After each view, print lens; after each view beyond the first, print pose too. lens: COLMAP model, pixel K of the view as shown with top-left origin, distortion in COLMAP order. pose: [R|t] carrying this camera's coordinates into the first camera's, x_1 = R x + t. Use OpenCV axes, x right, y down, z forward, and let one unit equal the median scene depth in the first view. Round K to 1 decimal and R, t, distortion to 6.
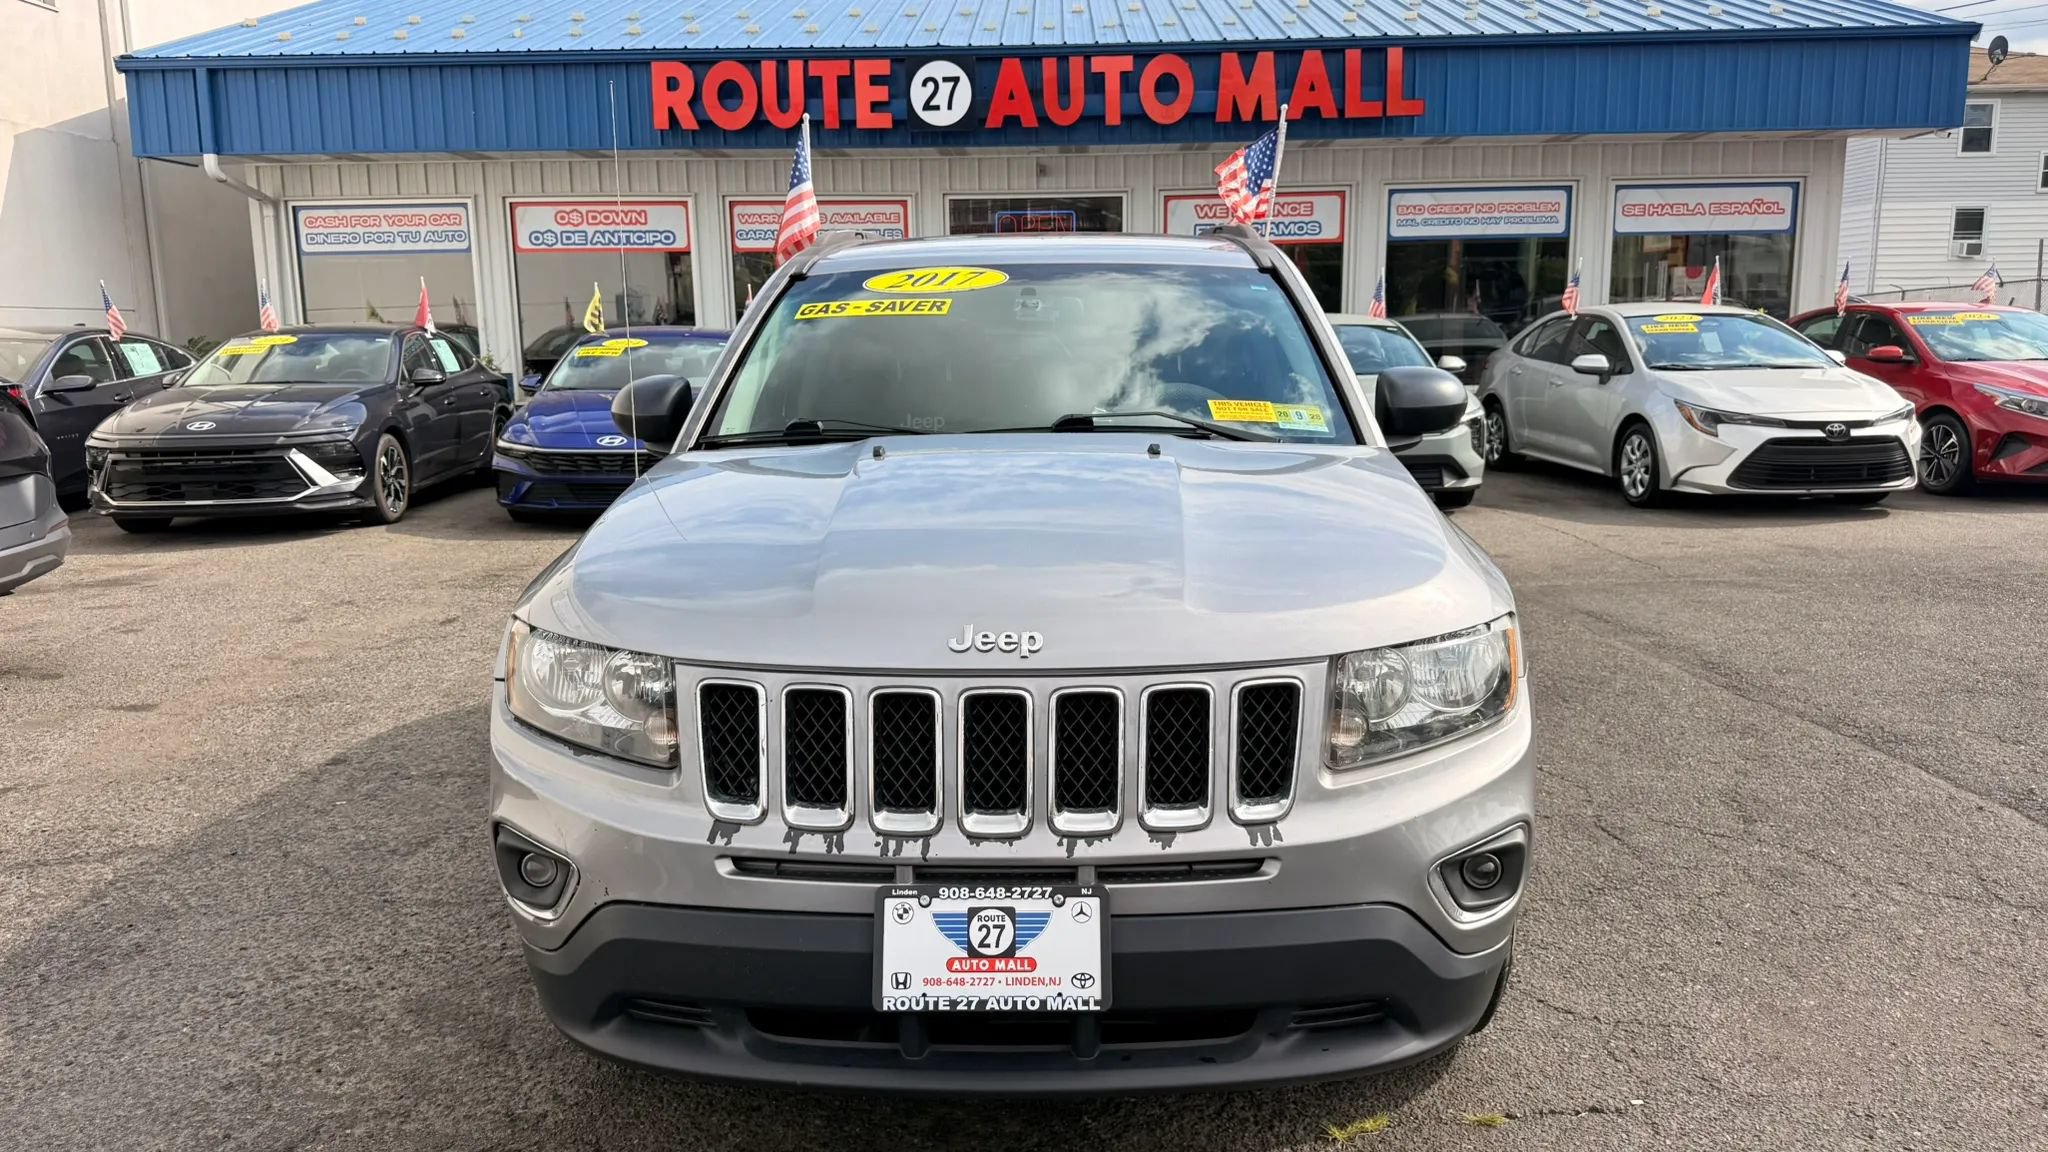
lens RADIAL K [[1447.5, 0, 1010.6], [0, 1447.5, 575.2], [0, 0, 1]] dist [-0.000246, -0.006735]
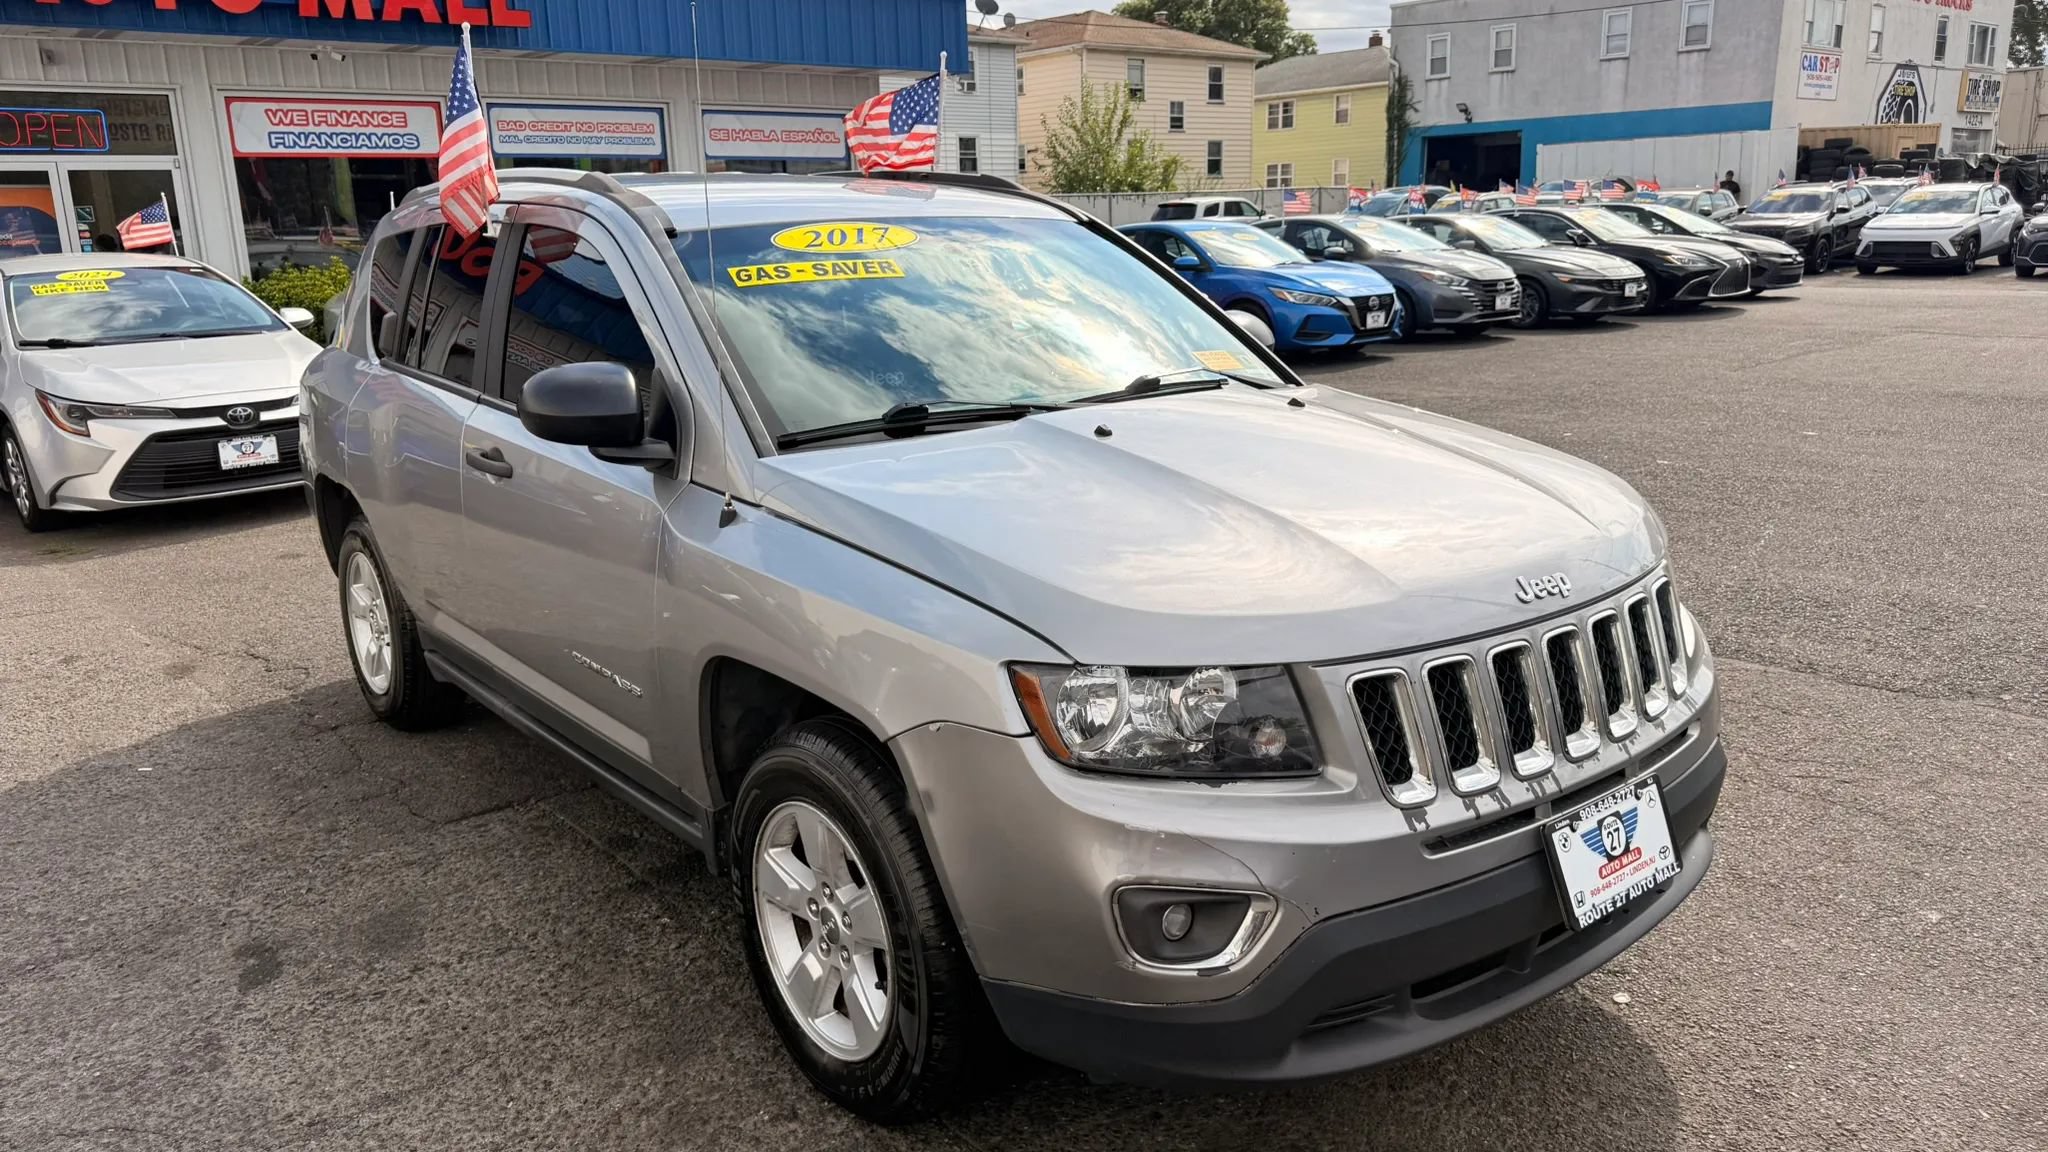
lens RADIAL K [[1447.5, 0, 1010.6], [0, 1447.5, 575.2], [0, 0, 1]] dist [-0.000246, -0.006735]
pose [[0.758798, -0.154330, 0.632779, -0.141702], [0.117009, 0.988017, 0.100658, -0.017261], [-0.640730, -0.002338, 0.767763, 0.055712]]
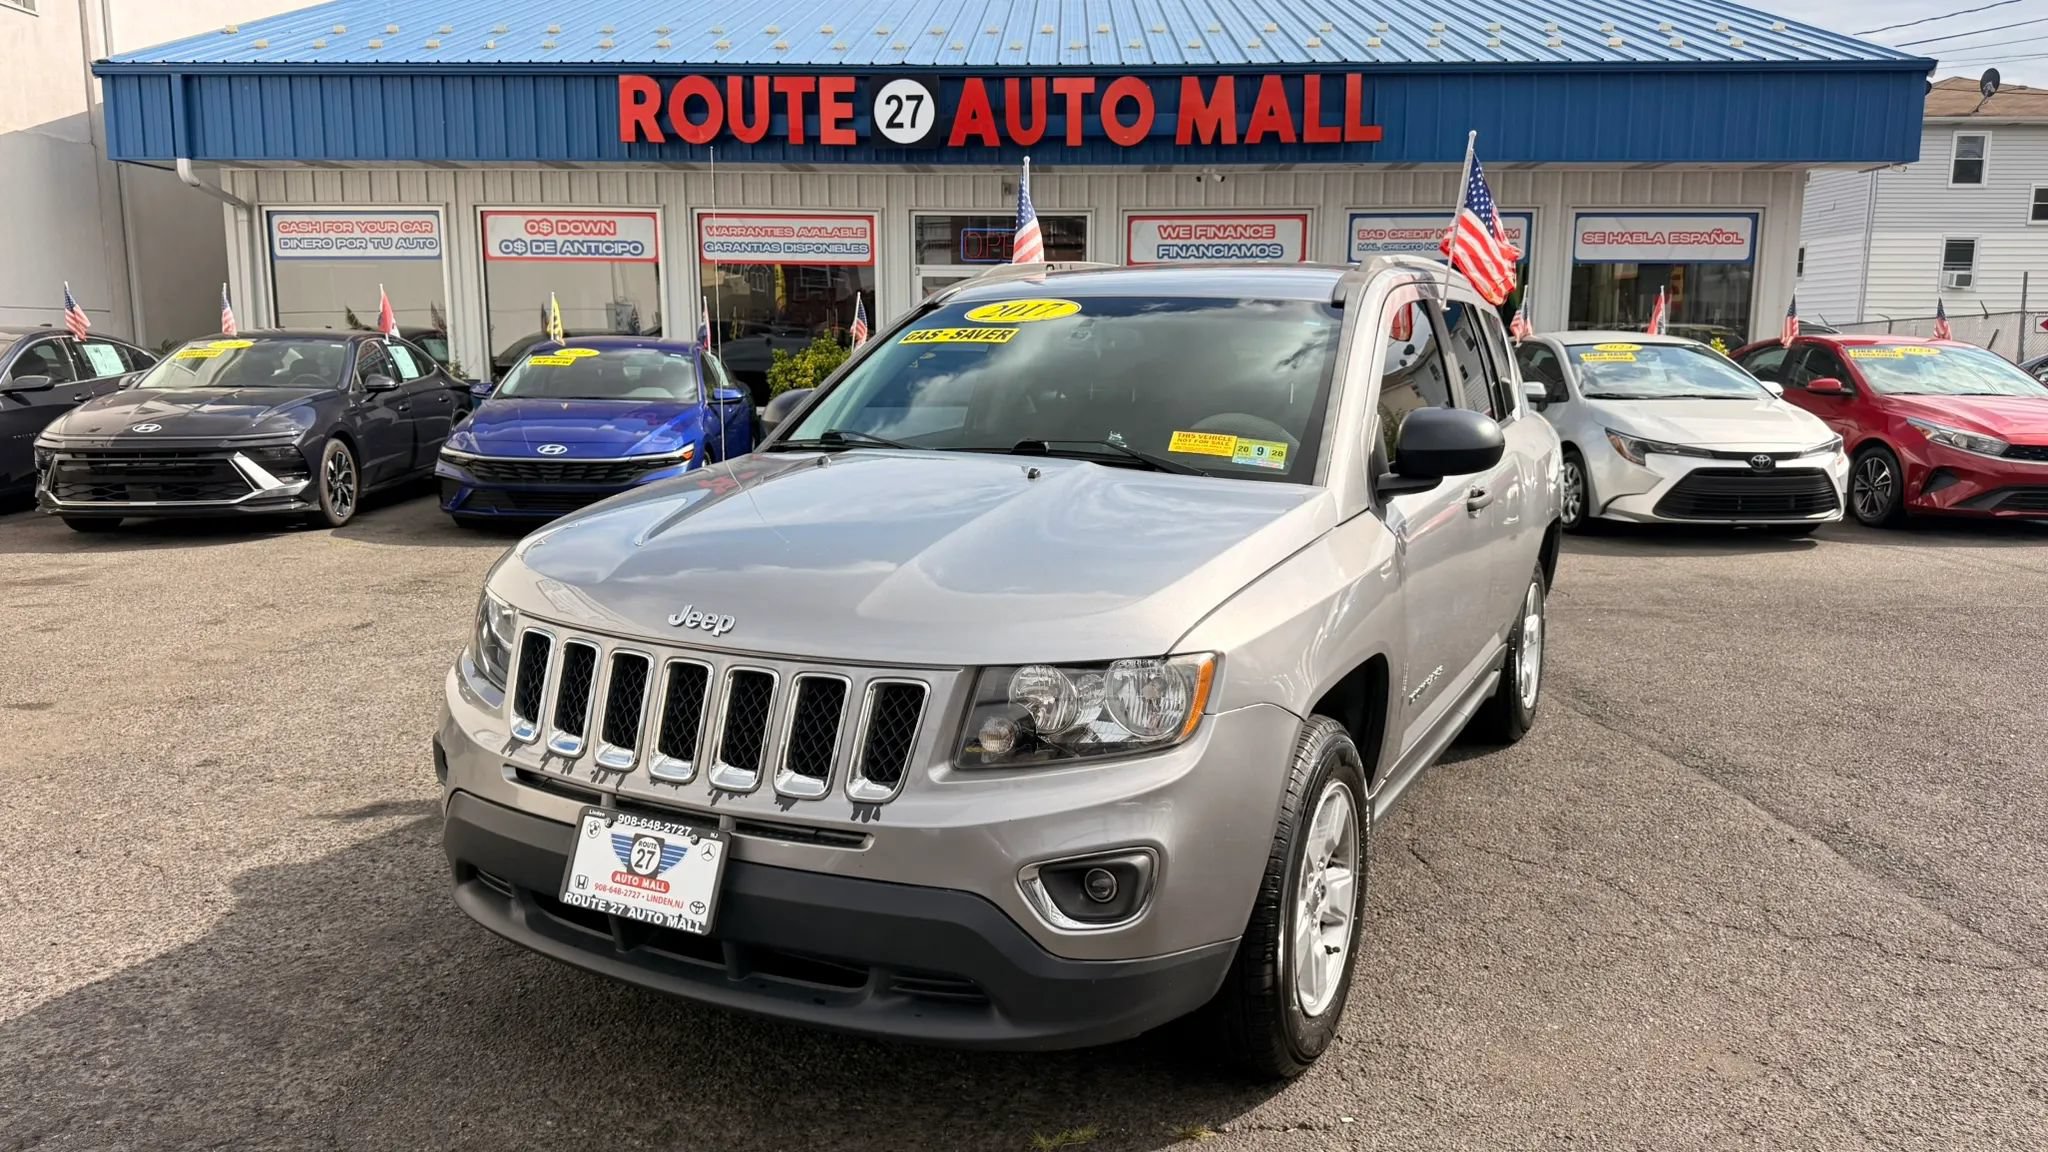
lens RADIAL K [[1447.3, 0, 1006.0], [0, 1447.3, 570.1], [0, 0, 1]] dist [0.000724, -0.006481]
pose [[0.999821, 0.018409, -0.004348, 0.034132], [-0.018460, 0.999758, -0.011986, -0.001879], [0.004126, 0.012064, 0.999919, -0.006706]]
